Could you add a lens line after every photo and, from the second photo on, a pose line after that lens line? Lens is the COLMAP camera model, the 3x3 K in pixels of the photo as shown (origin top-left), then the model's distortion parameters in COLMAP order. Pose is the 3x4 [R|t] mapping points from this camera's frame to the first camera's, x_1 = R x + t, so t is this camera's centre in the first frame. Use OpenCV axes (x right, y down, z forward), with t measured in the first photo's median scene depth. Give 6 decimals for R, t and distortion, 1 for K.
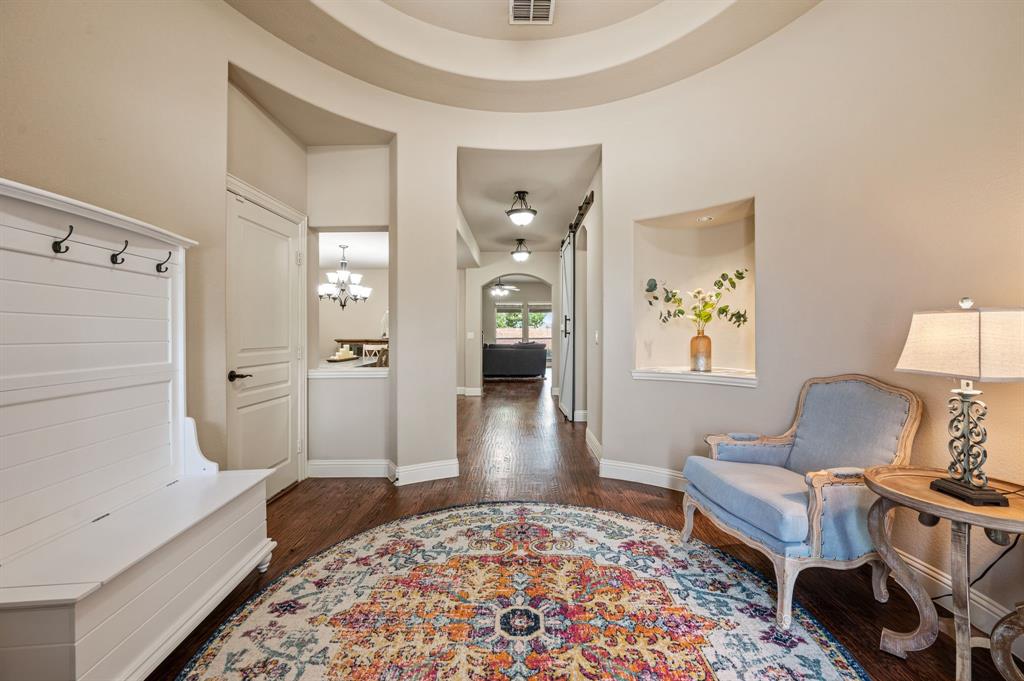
lens RADIAL K [[408.1, 0, 508.5], [0, 408.1, 340.4], [0, 0, 1]] dist [-0.000039, 0.000223]
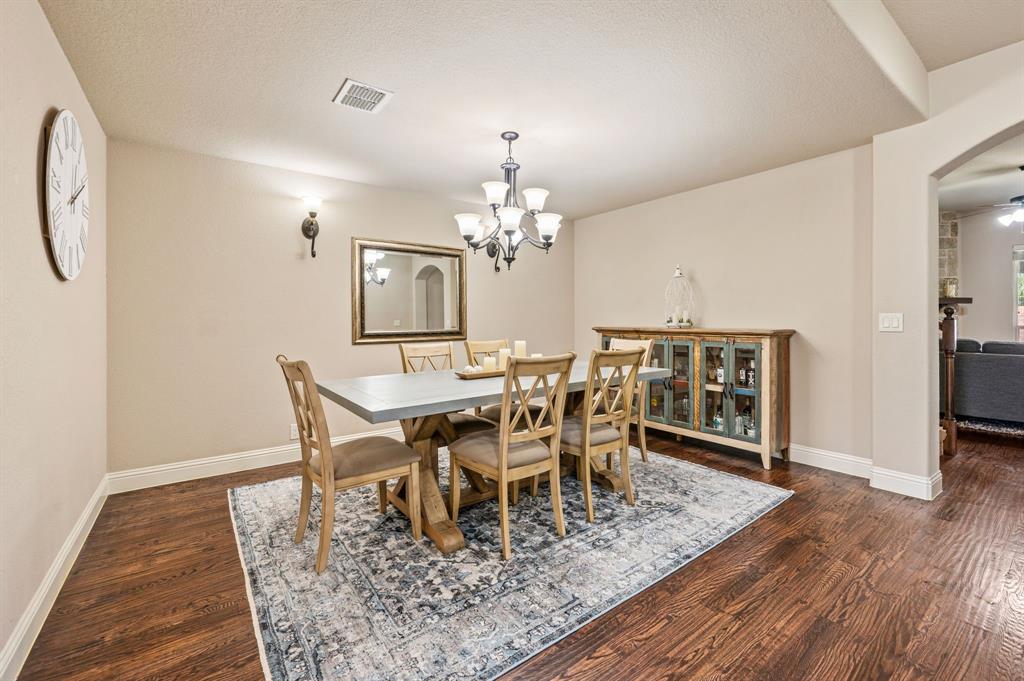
lens RADIAL K [[447.9, 0, 515.0], [0, 447.9, 318.8], [0, 0, 1]] dist [-0.000455, 0.000088]
pose [[0.636309, 0.001431, -0.771433, -0.000730], [-0.008820, 0.999946, -0.005420, -0.009762], [0.771384, 0.010252, 0.636287, 0.509317]]
